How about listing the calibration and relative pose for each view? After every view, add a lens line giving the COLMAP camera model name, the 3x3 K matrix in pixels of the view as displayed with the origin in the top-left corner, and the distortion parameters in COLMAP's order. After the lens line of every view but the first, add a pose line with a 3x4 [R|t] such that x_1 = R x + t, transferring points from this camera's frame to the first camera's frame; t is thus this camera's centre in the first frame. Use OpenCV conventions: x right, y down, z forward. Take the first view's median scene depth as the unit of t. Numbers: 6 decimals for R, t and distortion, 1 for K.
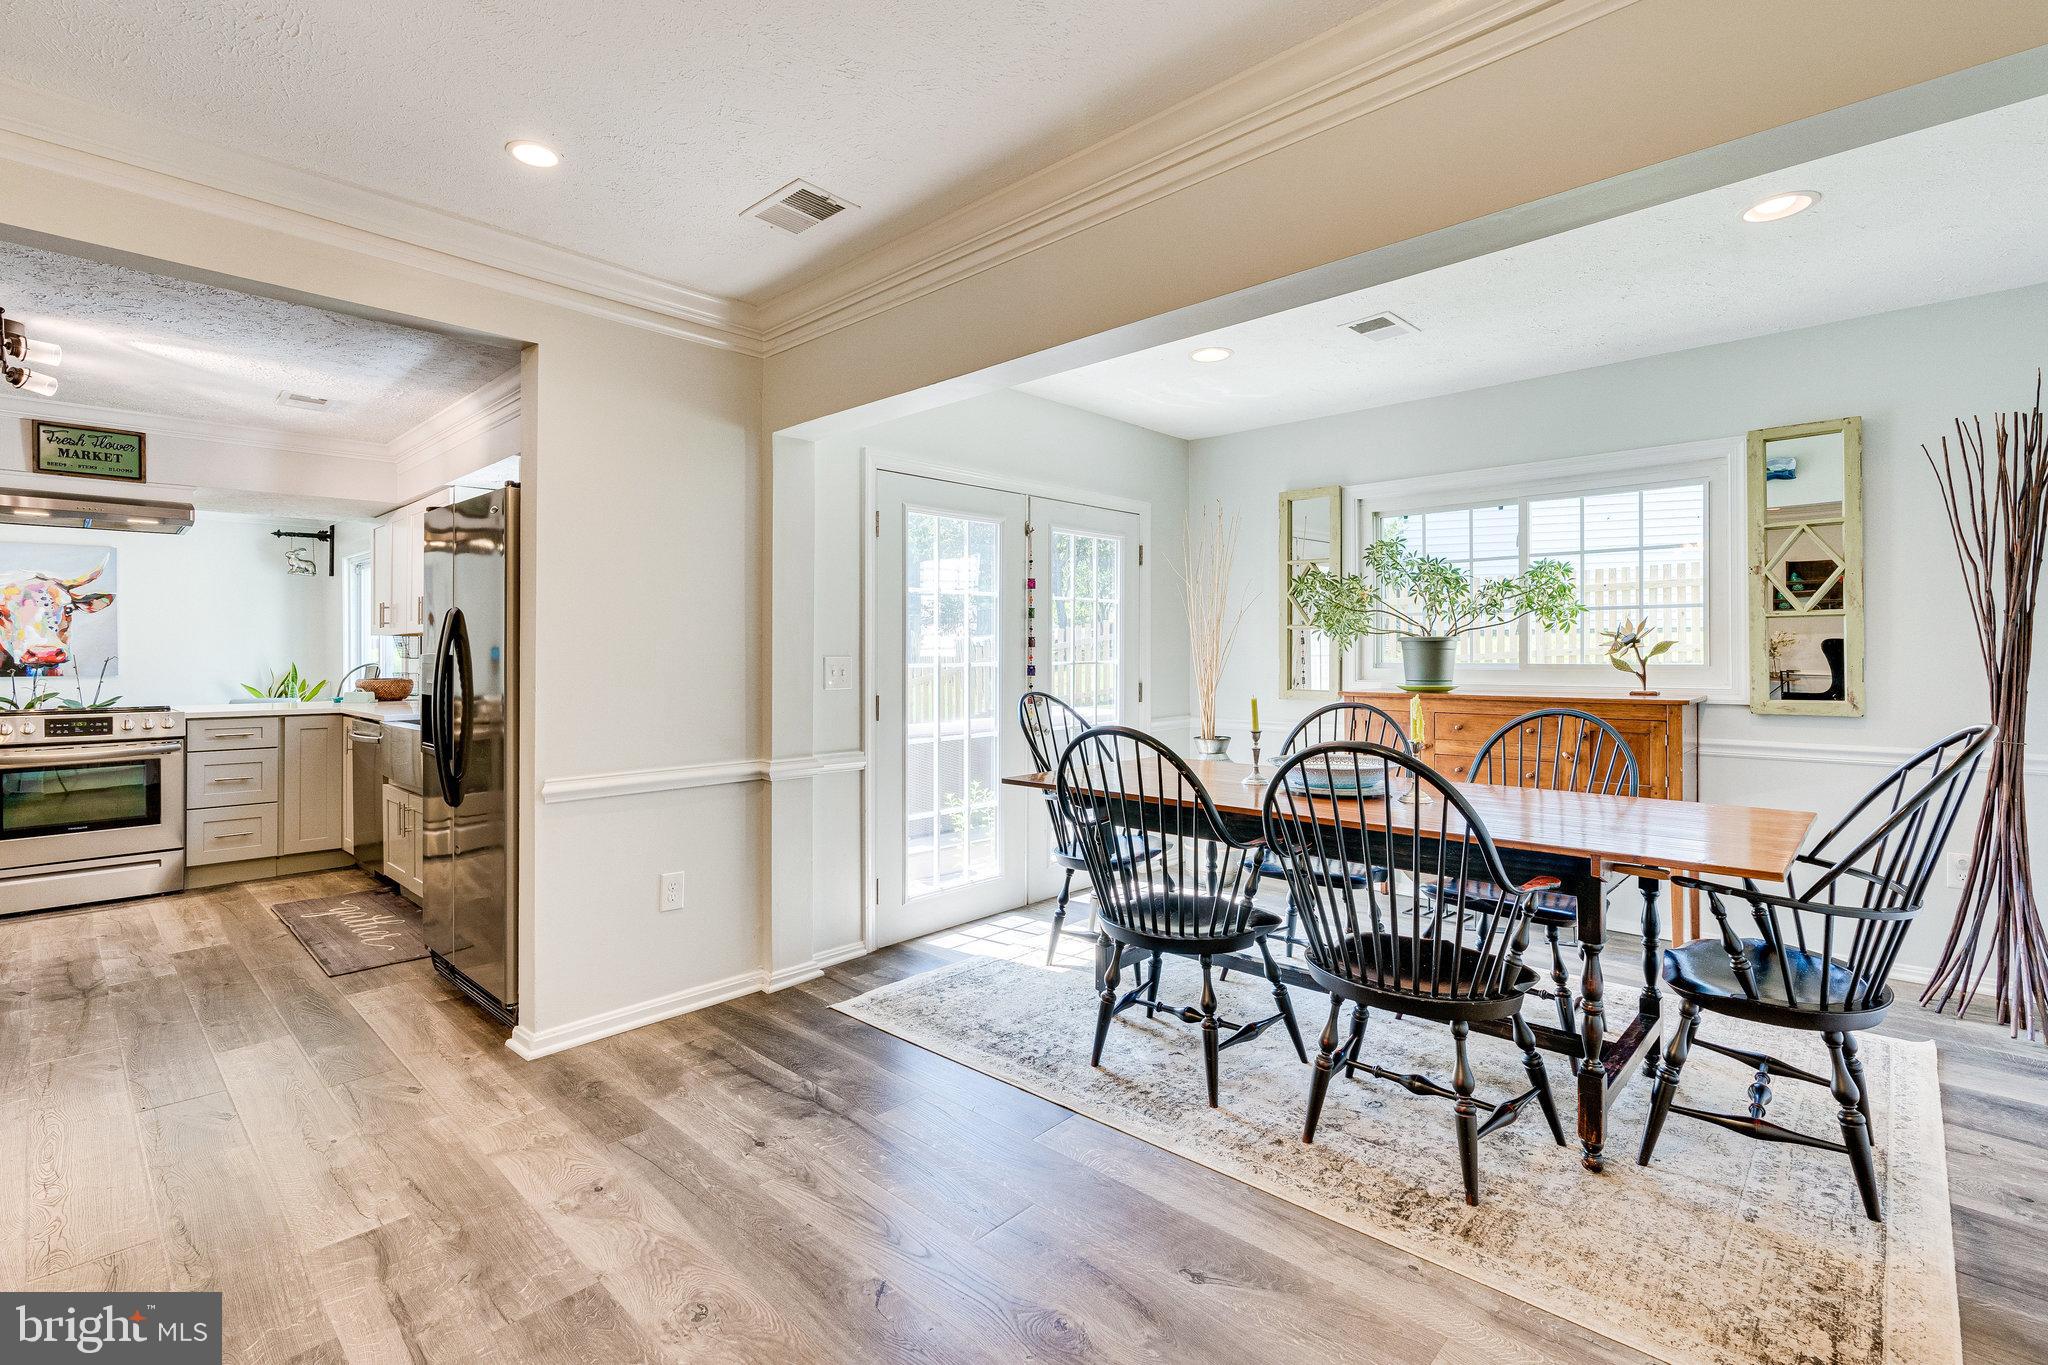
lens RADIAL K [[932.1, 0, 1026.2], [0, 932.1, 654.1], [0, 0, 1]] dist [-0.001985, -0.000197]
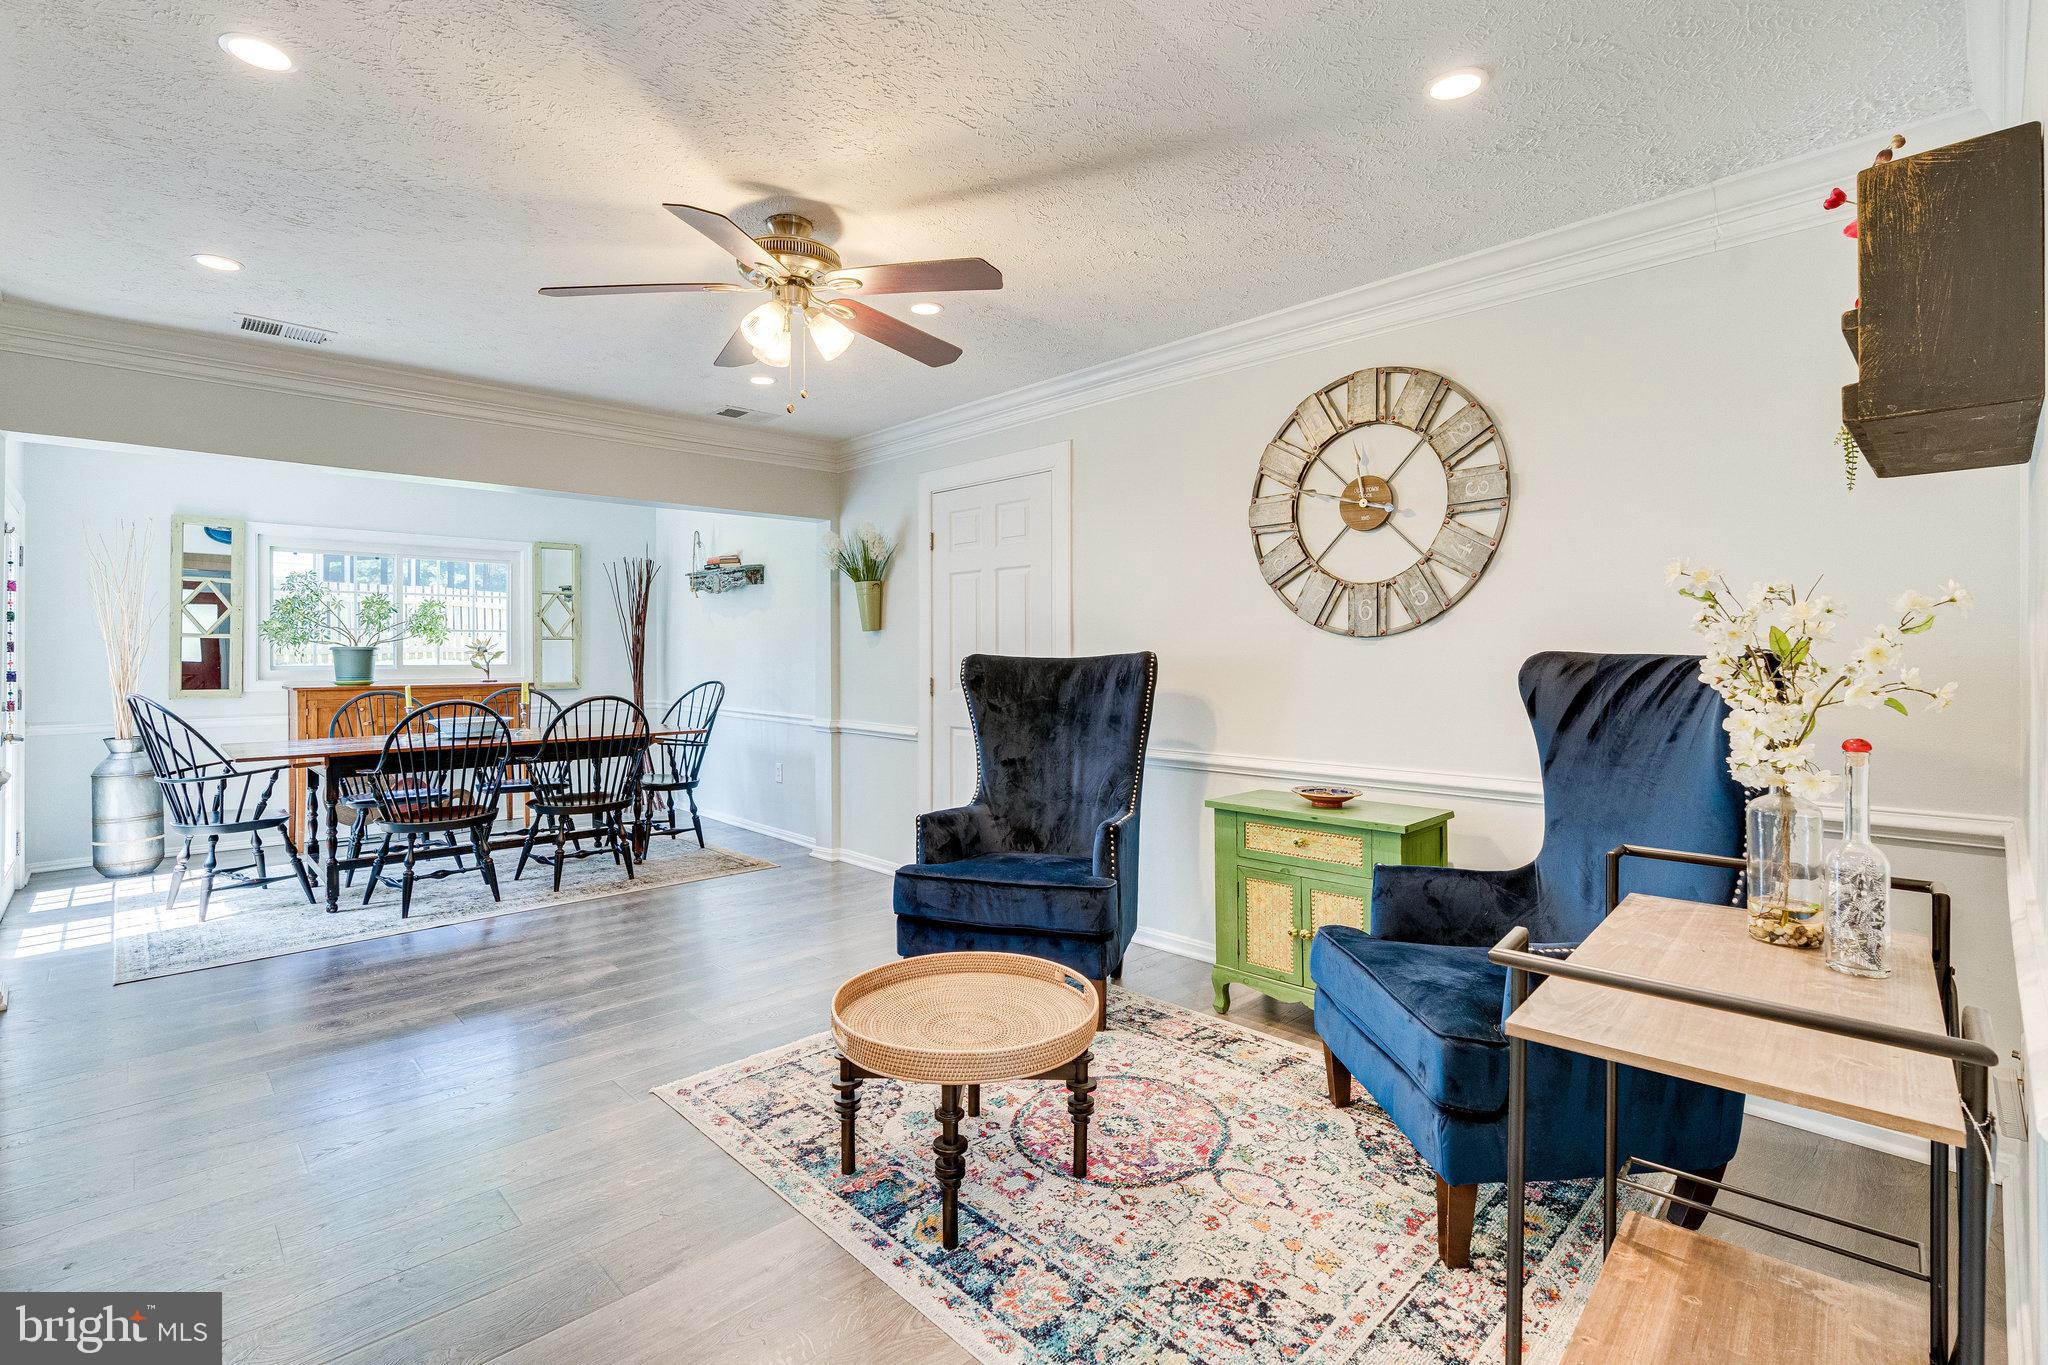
lens RADIAL K [[942.7, 0, 1020.1], [0, 942.7, 649.0], [0, 0, 1]] dist [-0.018428, 0.000383]
pose [[0.054959, 0.007460, 0.998461, -0.971484], [0.003554, 0.999964, -0.007667, -0.000766], [-0.998482, 0.003970, 0.054931, -0.085100]]
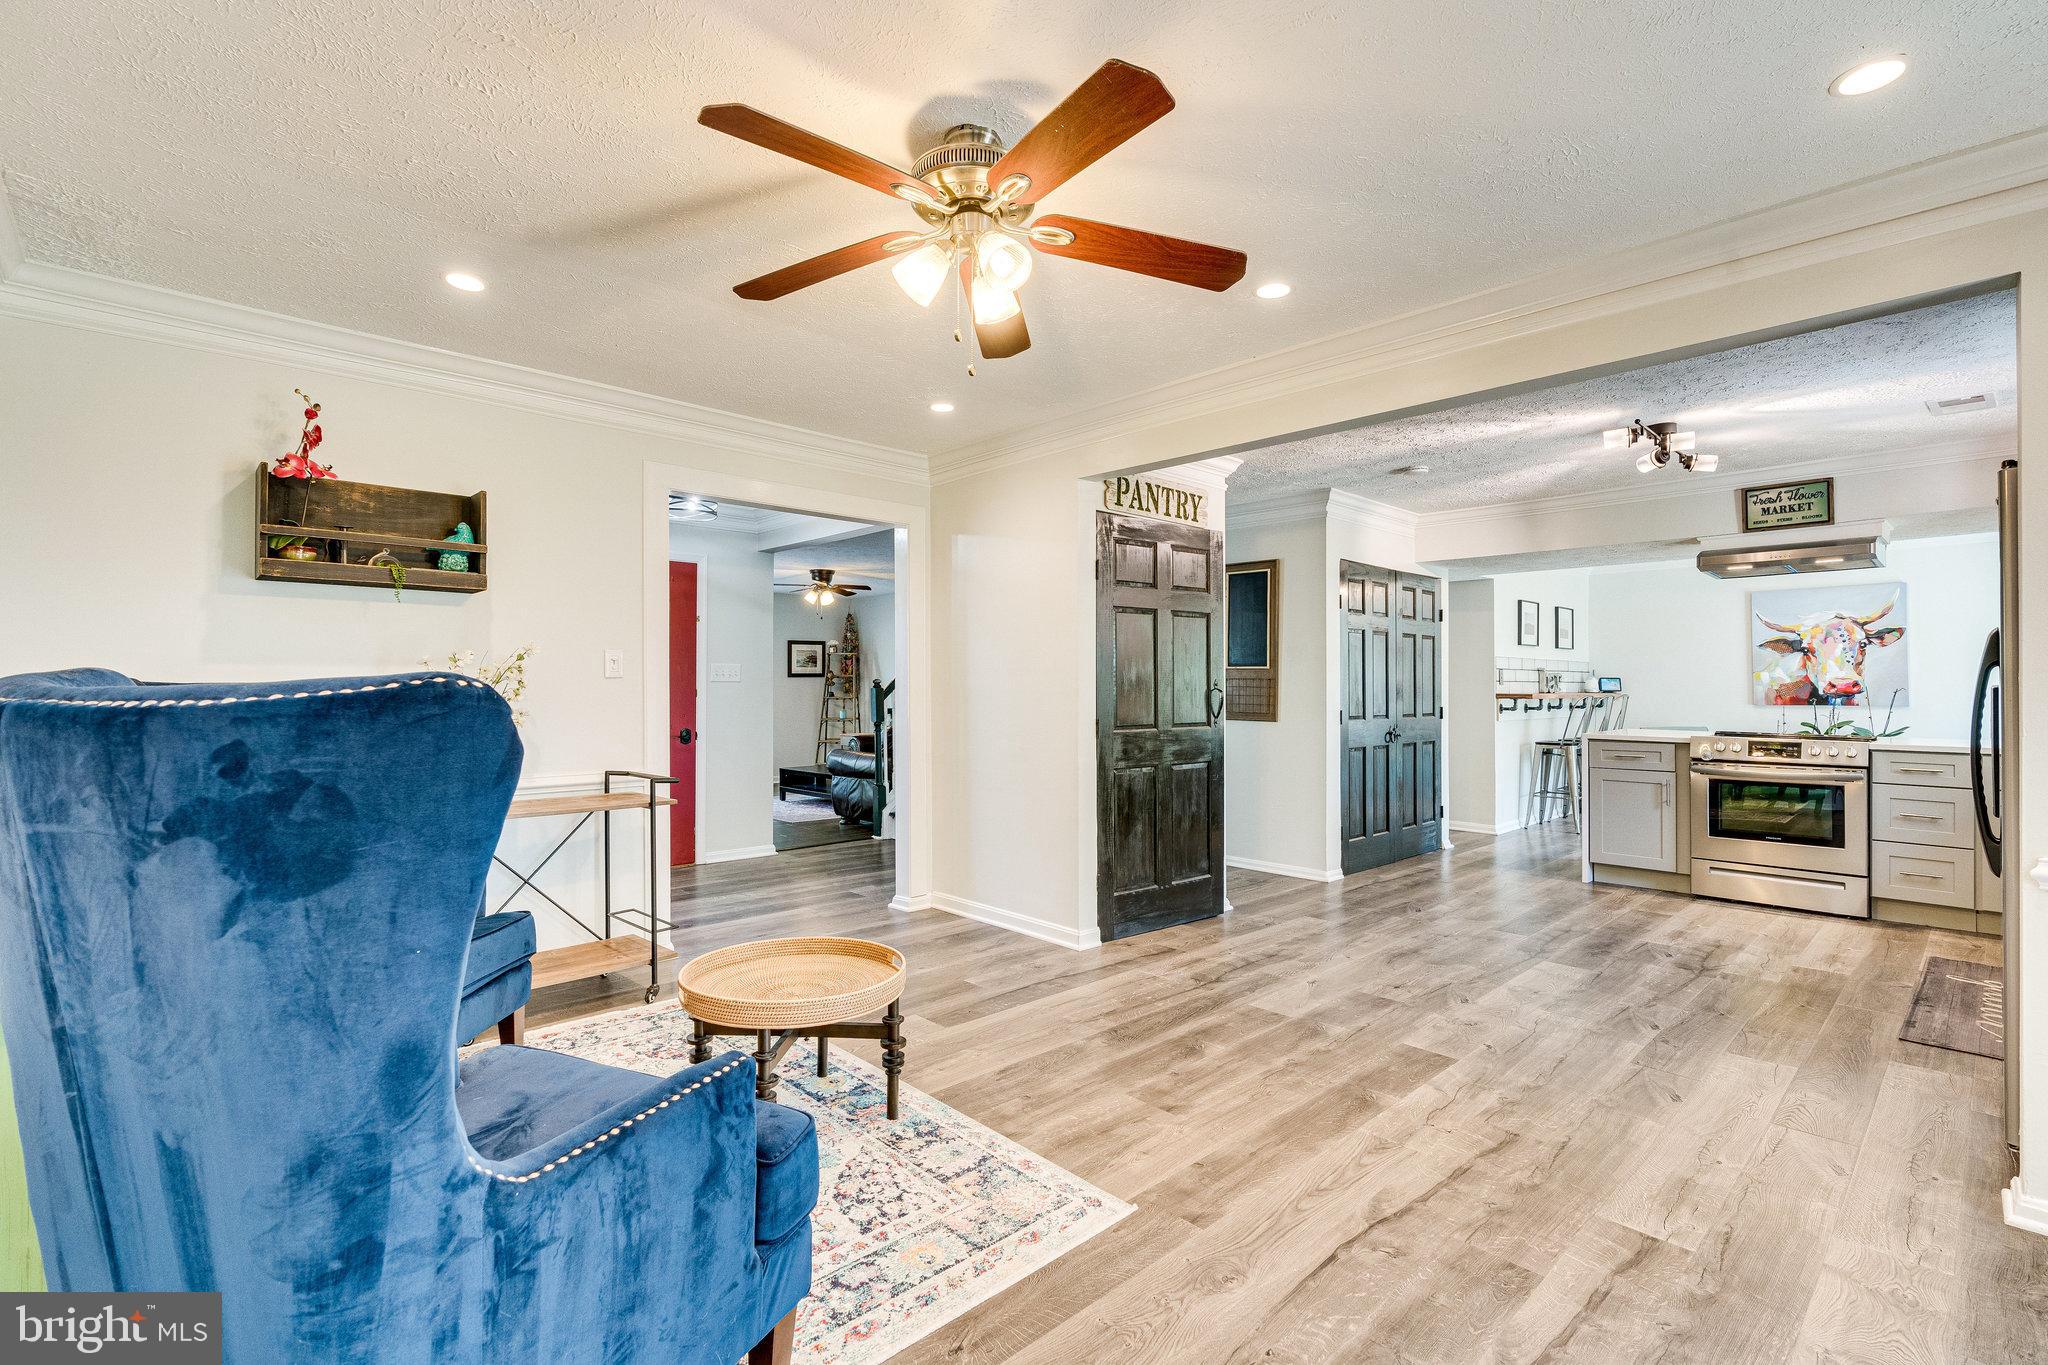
lens RADIAL K [[924.8, 0, 1025.0], [0, 924.8, 672.9], [0, 0, 1]] dist [-0.011181, 0.003722]
pose [[-0.067176, -0.012473, -0.997663, 0.181664], [-0.001700, 0.999922, -0.012386, 0.000144], [0.997740, 0.000863, -0.067192, 0.174827]]
